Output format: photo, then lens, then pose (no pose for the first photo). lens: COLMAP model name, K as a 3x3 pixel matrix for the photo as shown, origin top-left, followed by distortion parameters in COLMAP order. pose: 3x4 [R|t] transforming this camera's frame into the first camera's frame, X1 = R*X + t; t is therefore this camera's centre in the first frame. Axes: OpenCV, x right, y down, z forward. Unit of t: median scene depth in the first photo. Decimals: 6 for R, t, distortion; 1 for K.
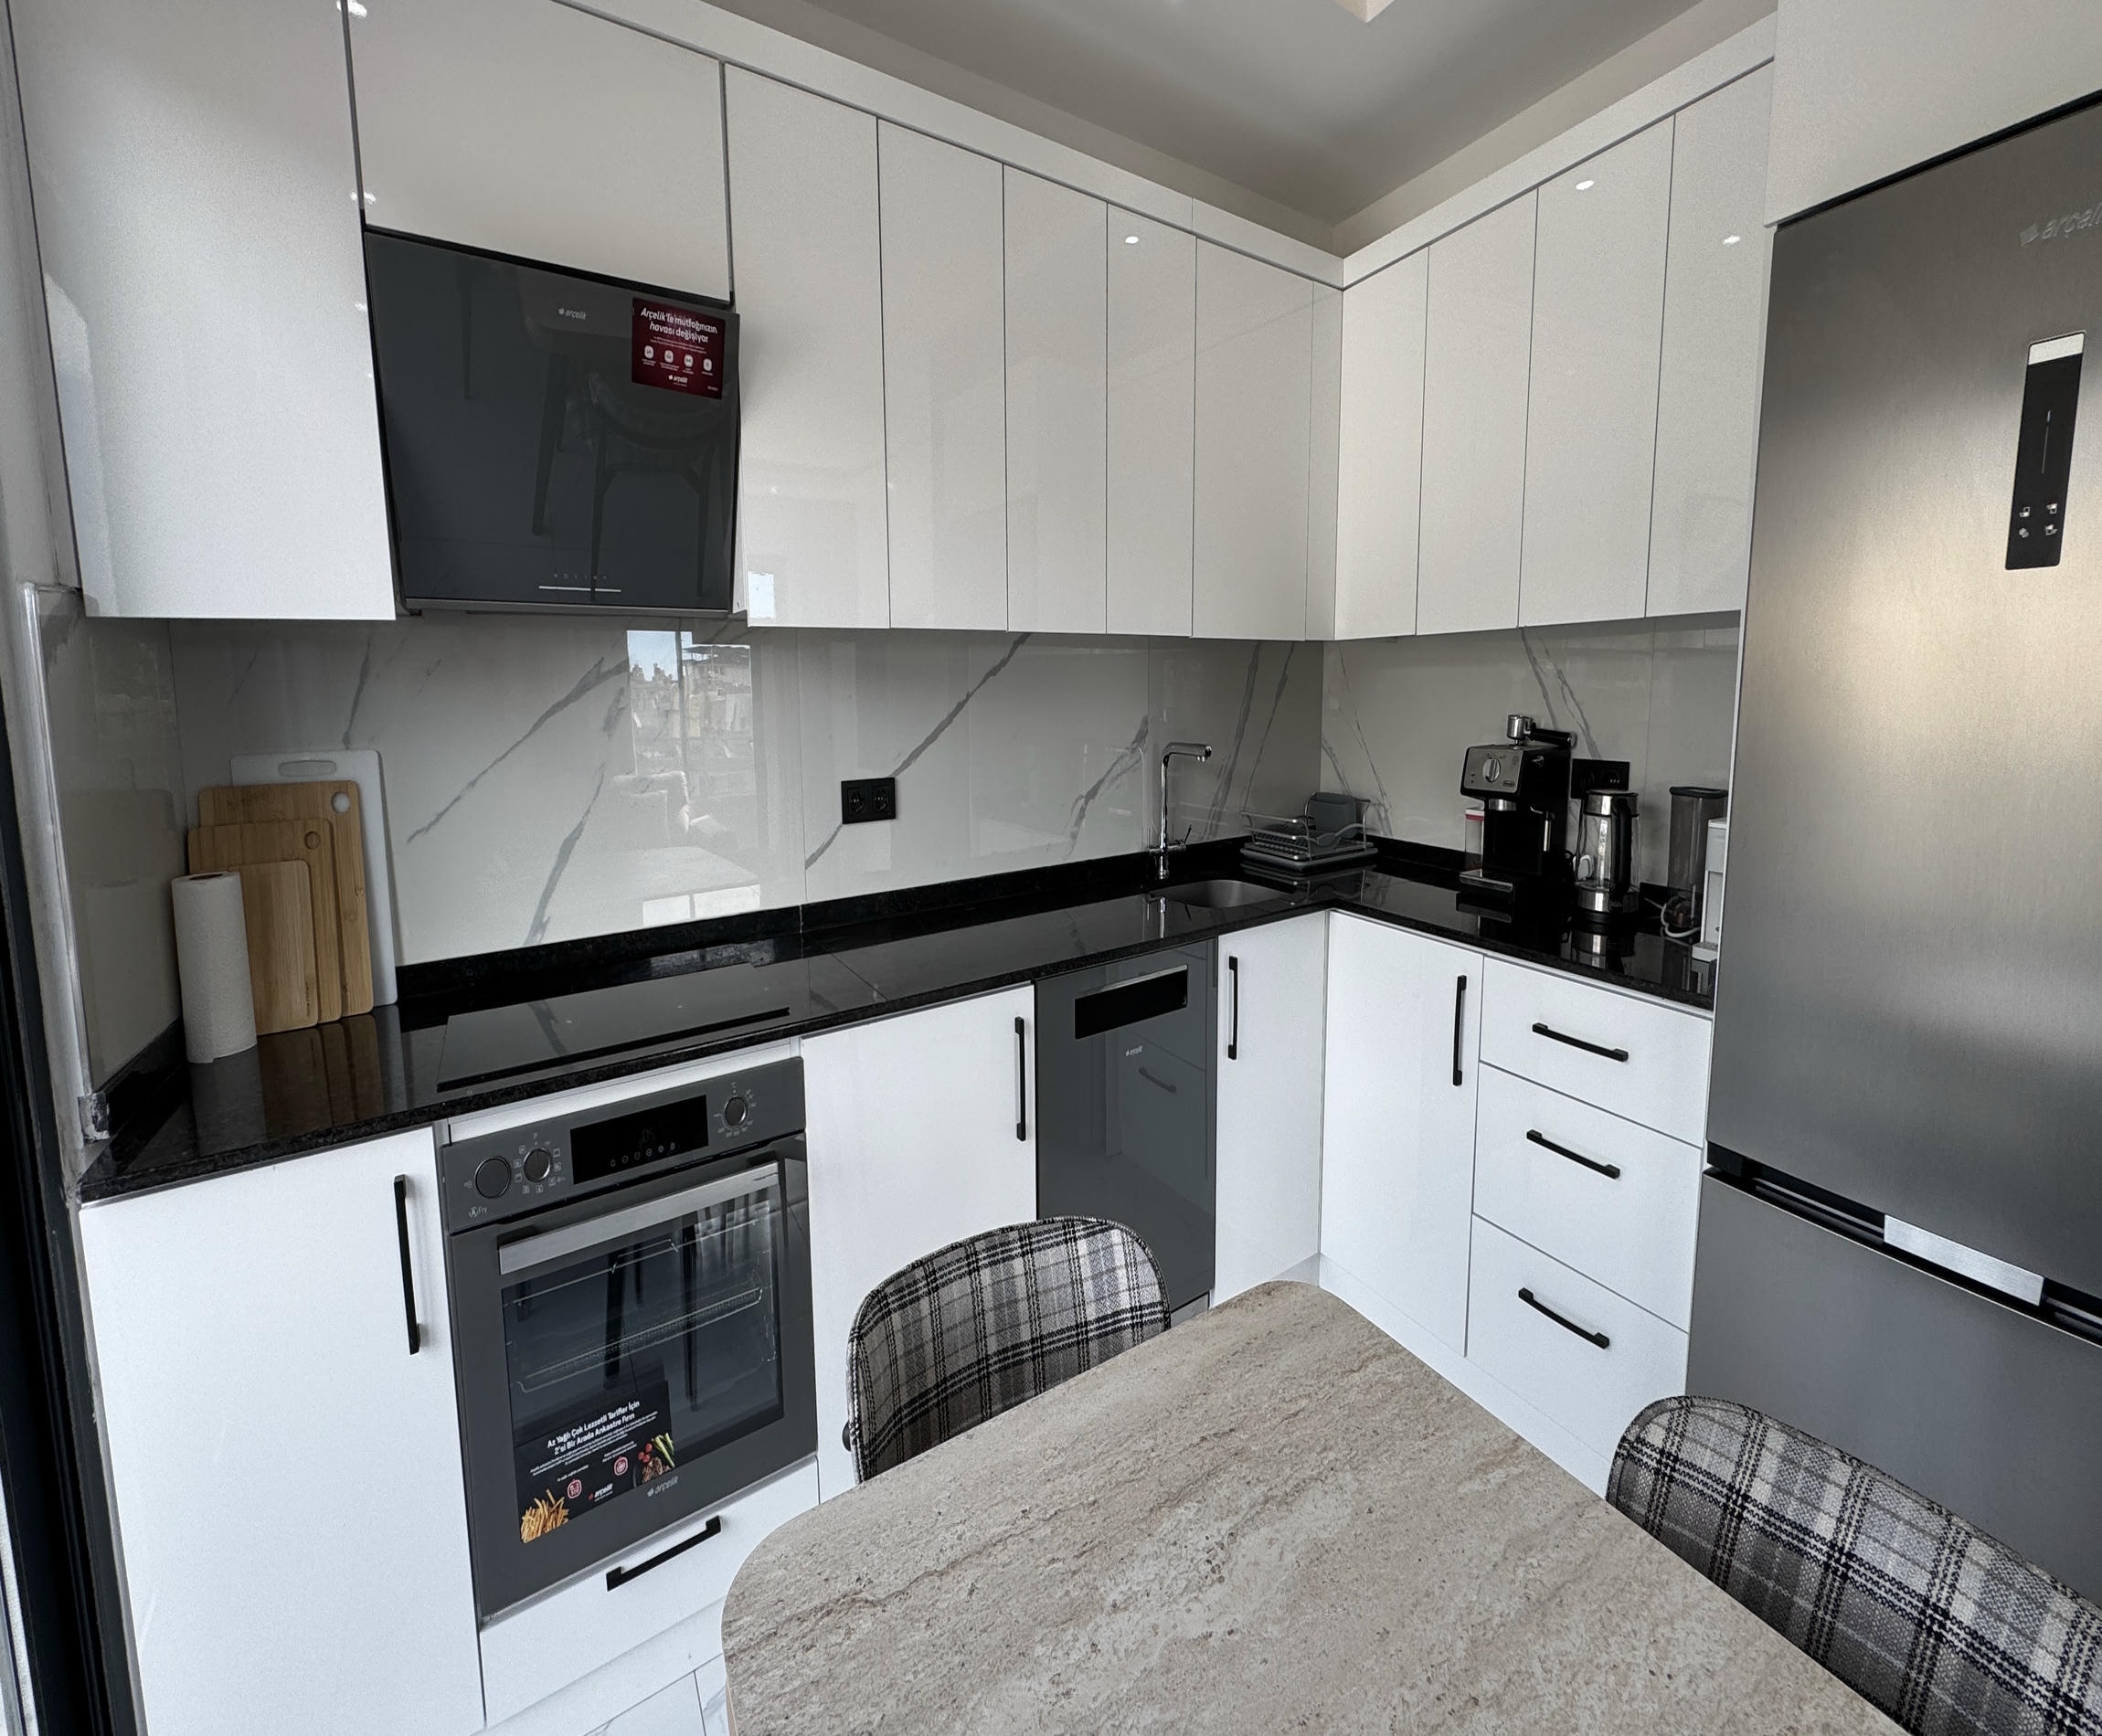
lens RADIAL K [[843.4, 0, 1034.4], [0, 843.4, 761.6], [0, 0, 1]] dist [-0.004701, 0.002163]
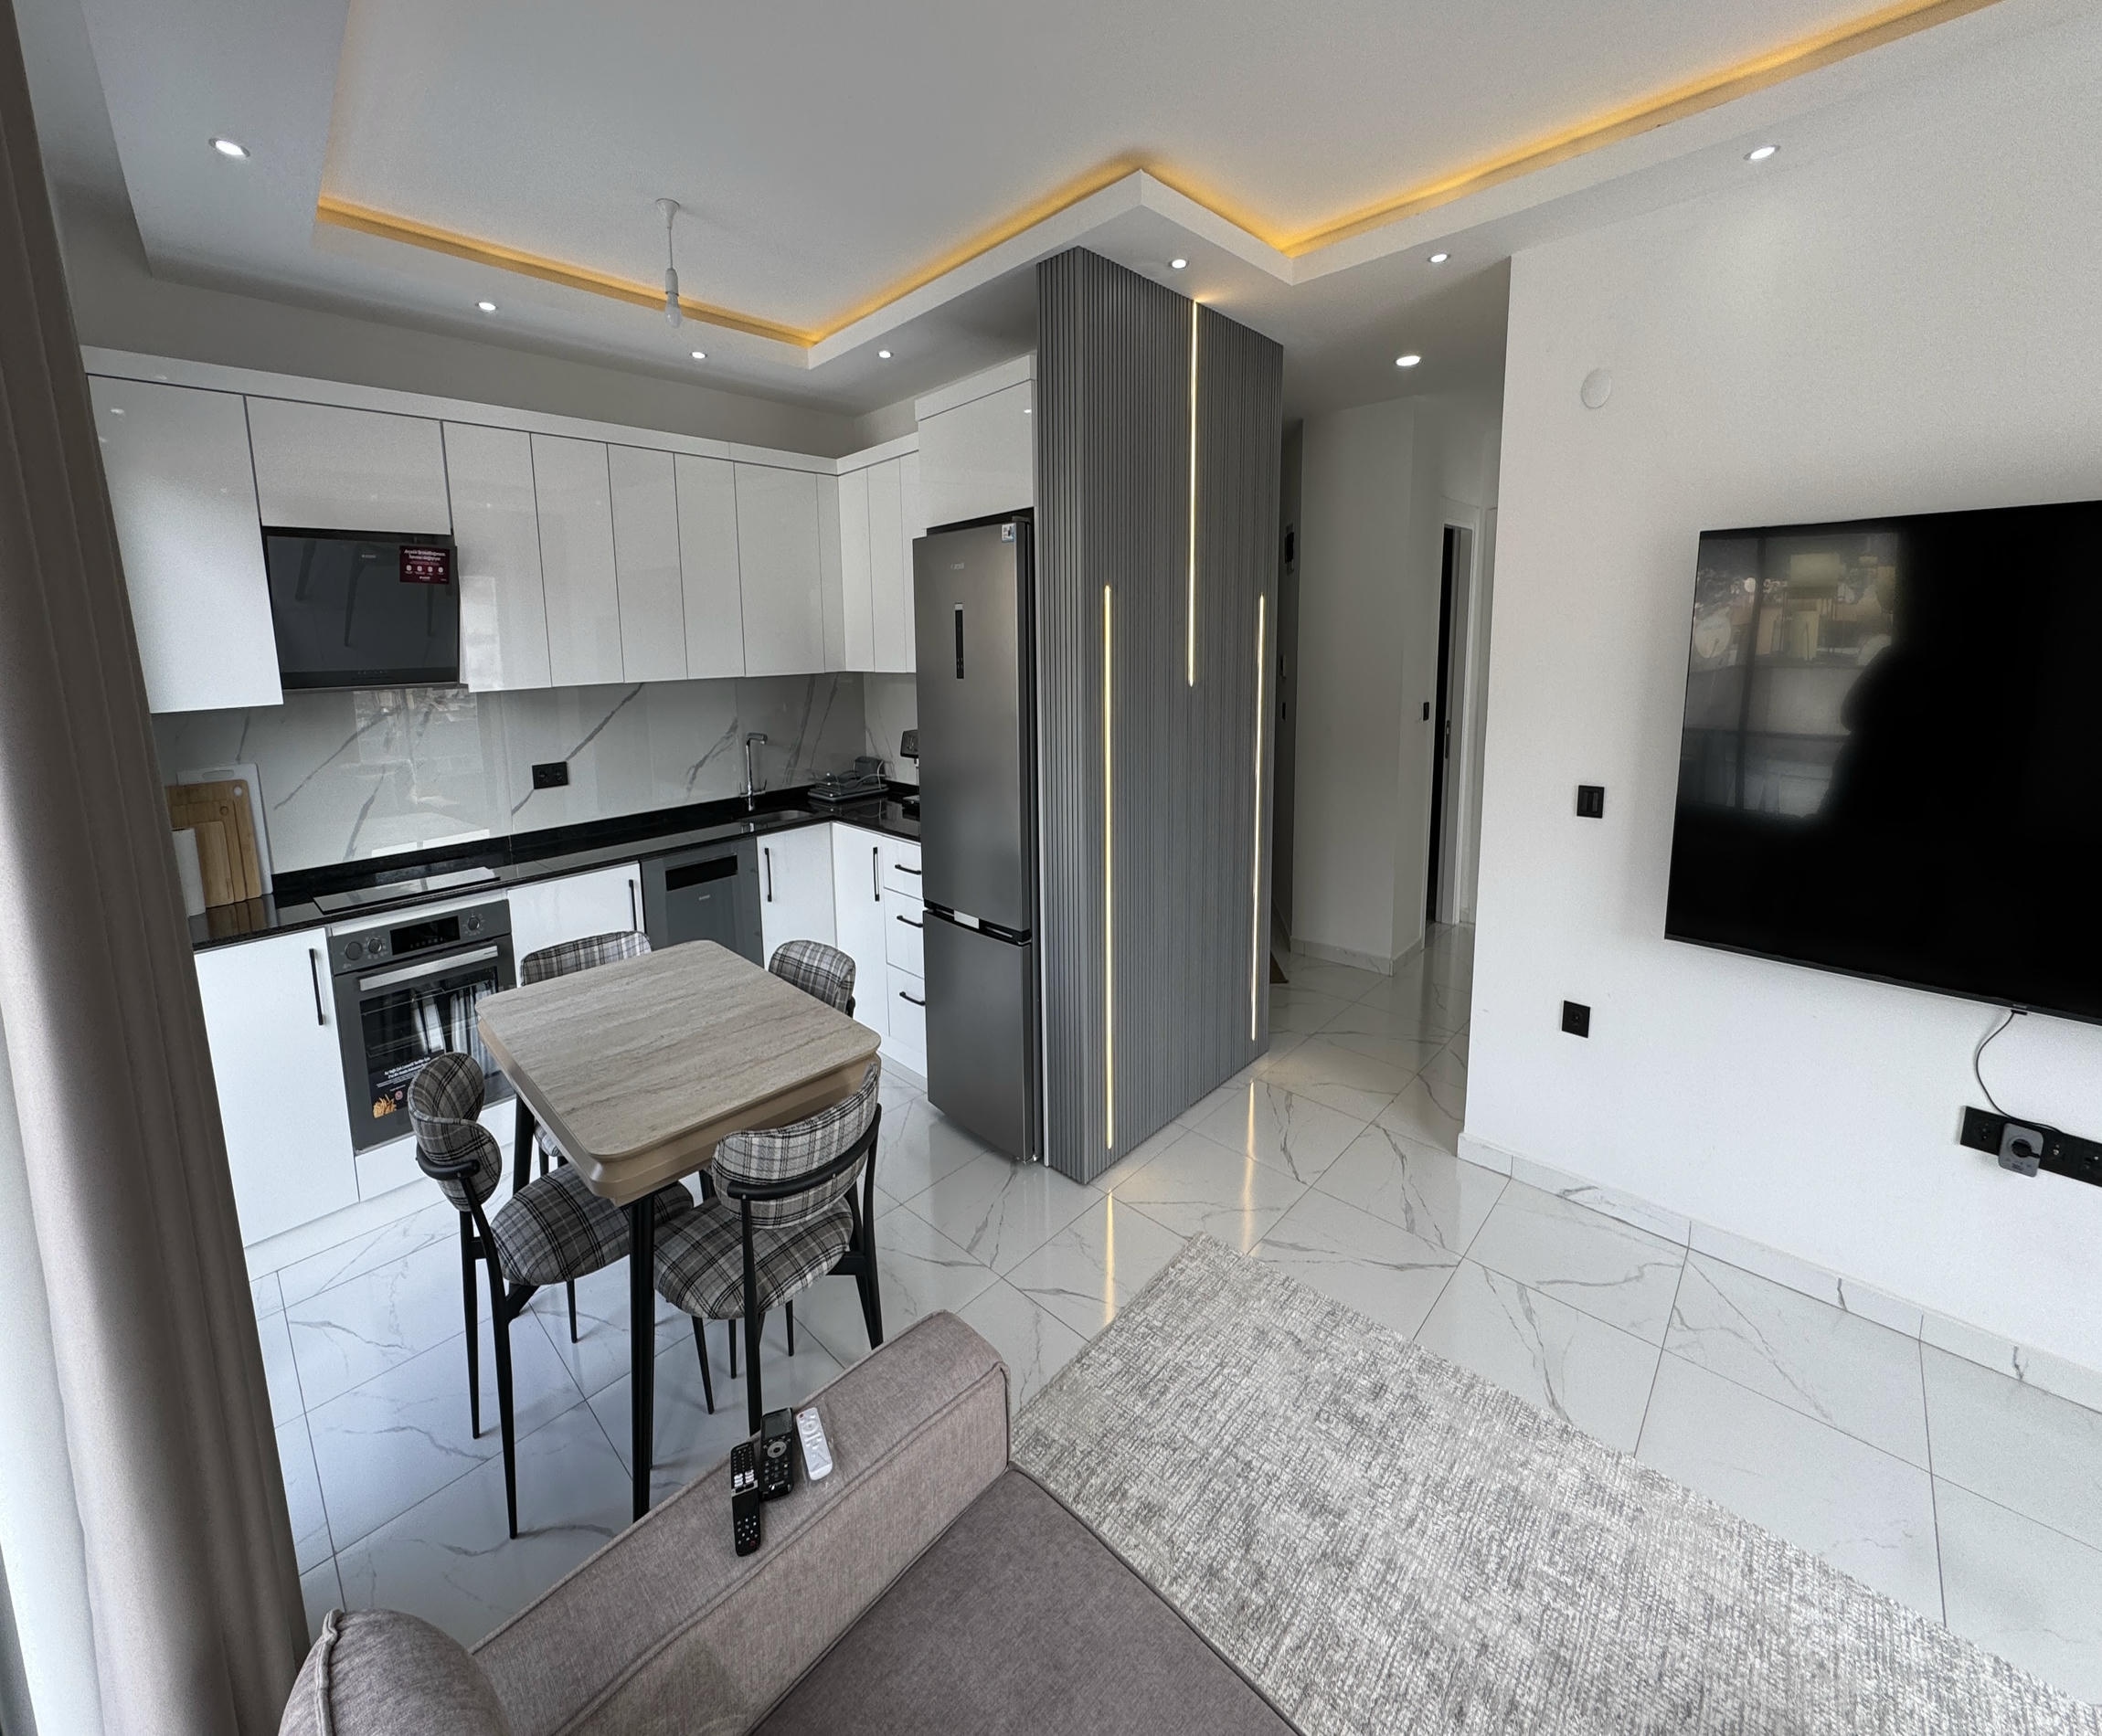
lens RADIAL K [[843.4, 0, 1032.3], [0, 843.4, 733.8], [0, 0, 1]] dist [-0.004701, 0.002163]
pose [[0.966615, -0.038415, 0.253336, 0.458120], [0.033711, 0.999170, 0.022883, -0.065307], [-0.254004, -0.013579, 0.967108, -1.319689]]
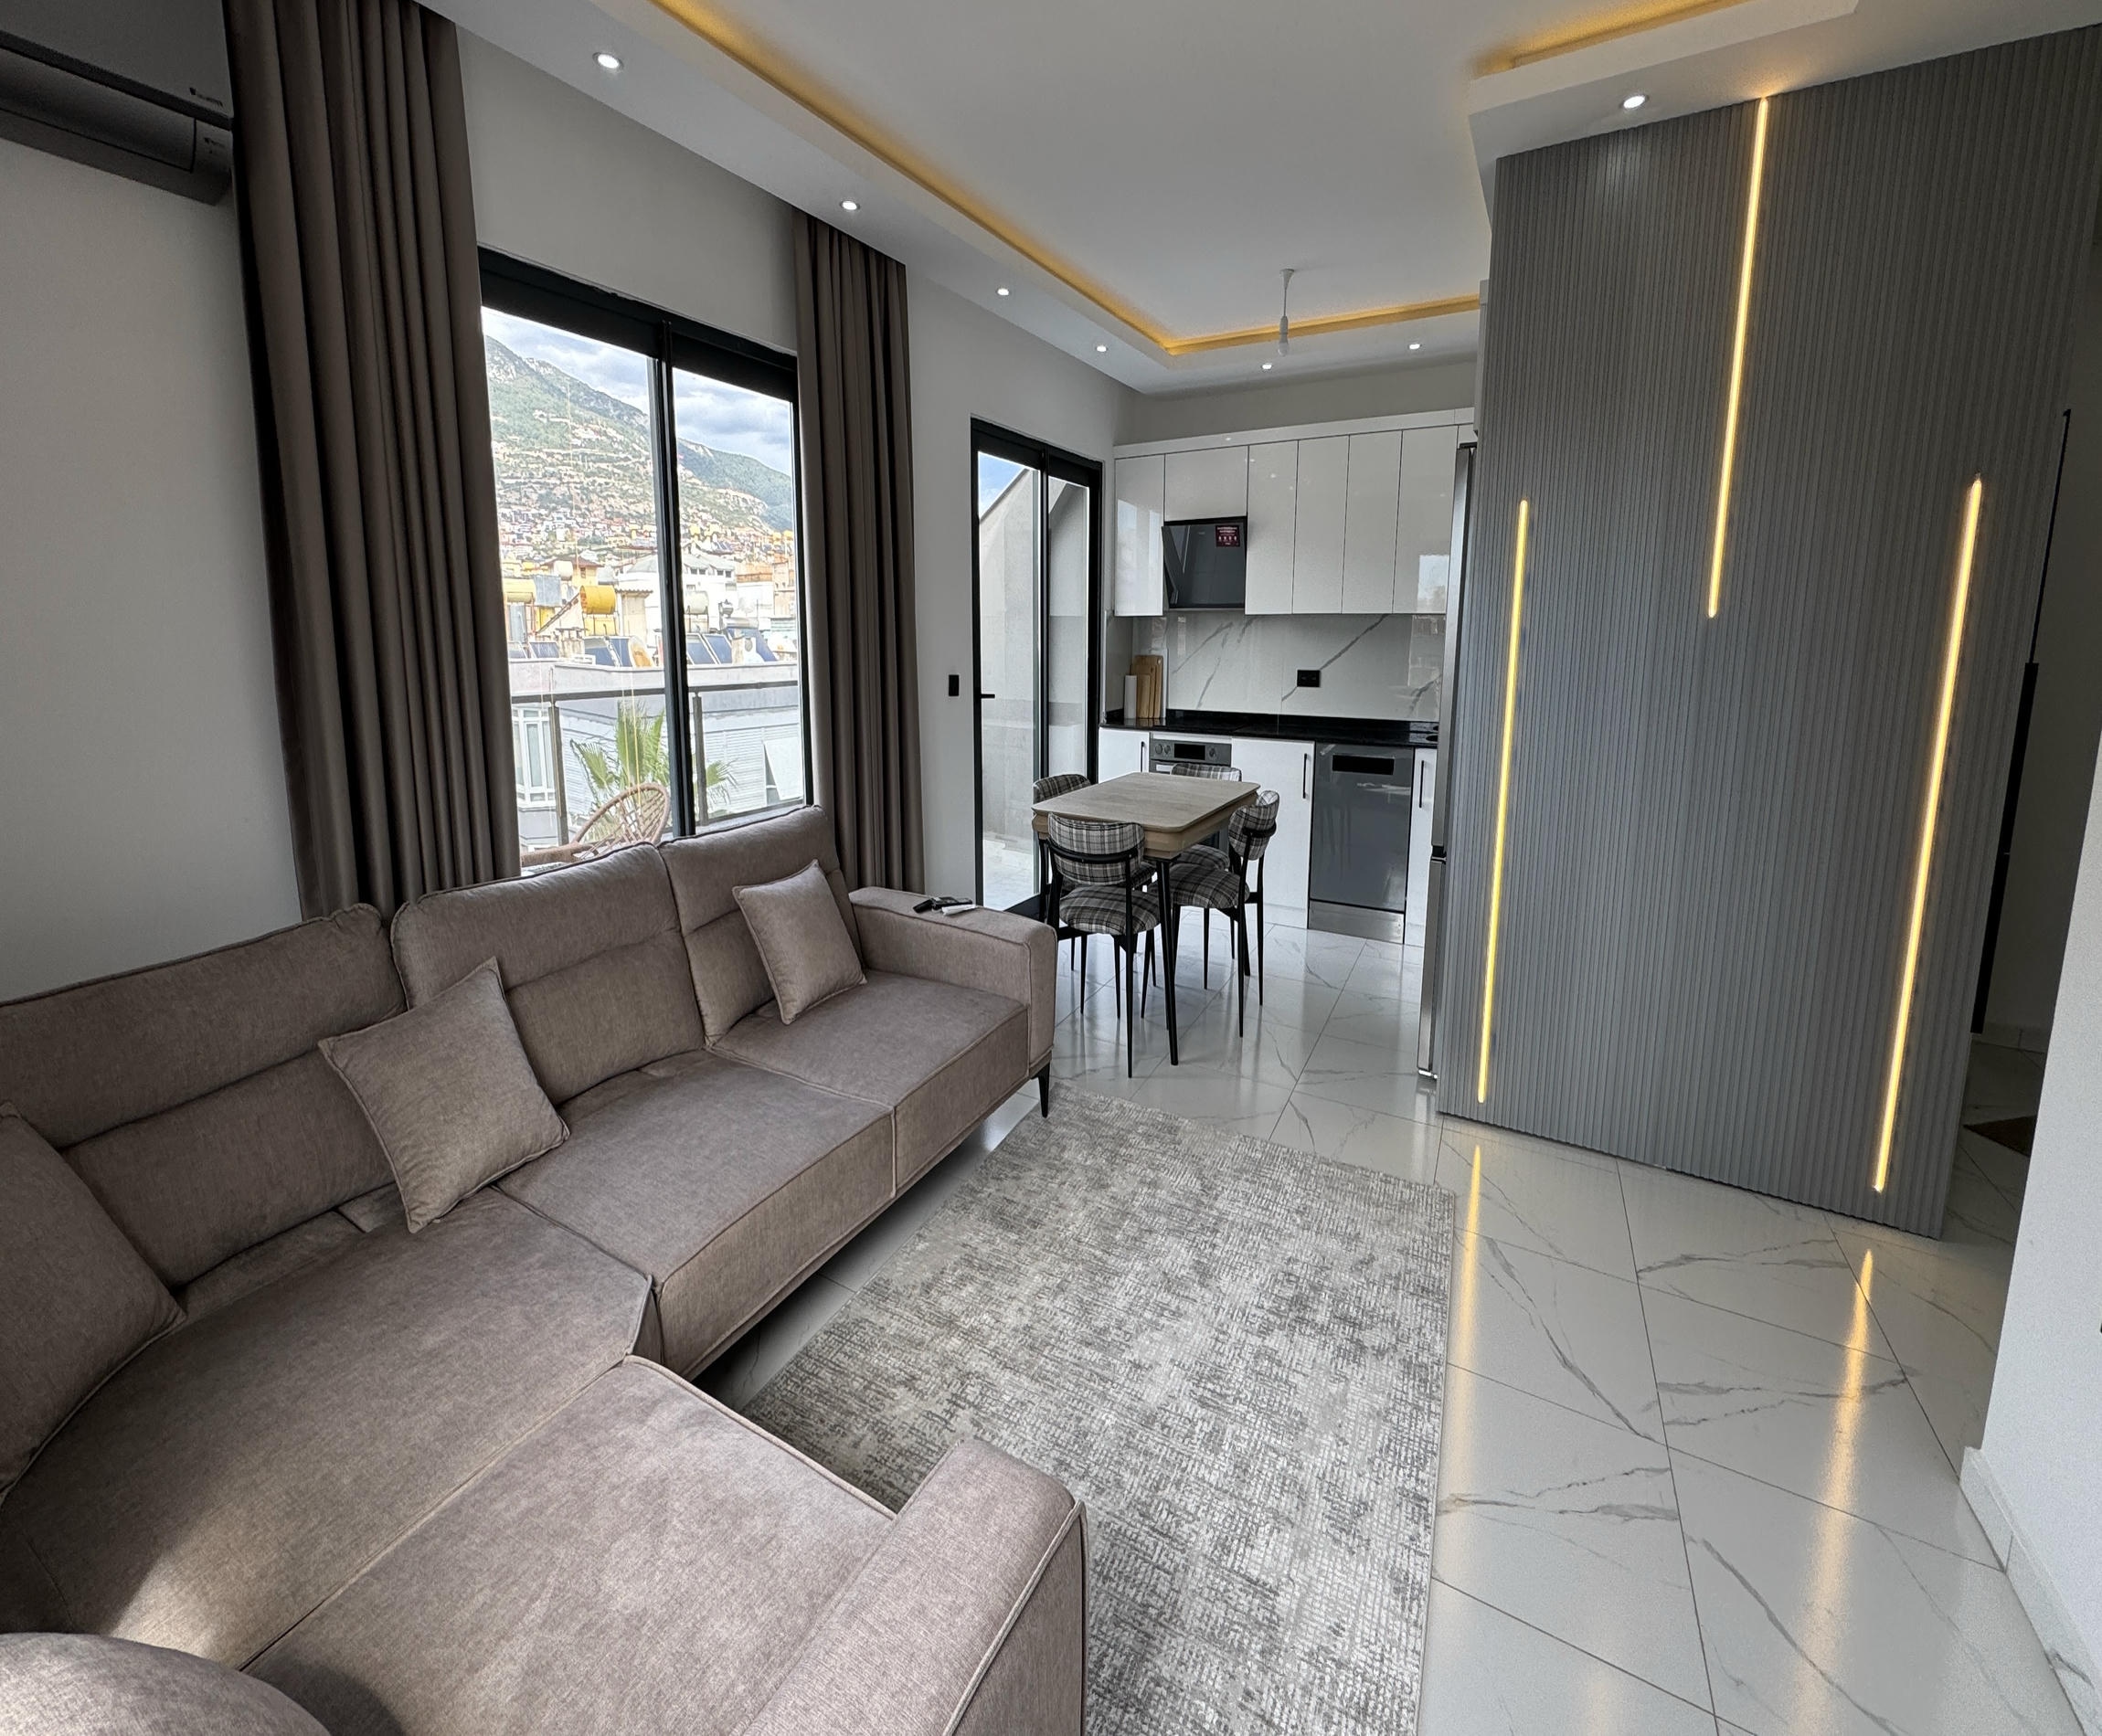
lens RADIAL K [[843.4, 0, 1085.3], [0, 843.4, 737.2], [0, 0, 1]] dist [-0.004701, 0.002163]
pose [[0.519663, 0.129383, -0.844518, 2.181457], [-0.092606, 0.991173, 0.094867, 0.055900], [0.849337, 0.028909, 0.527058, -1.232716]]
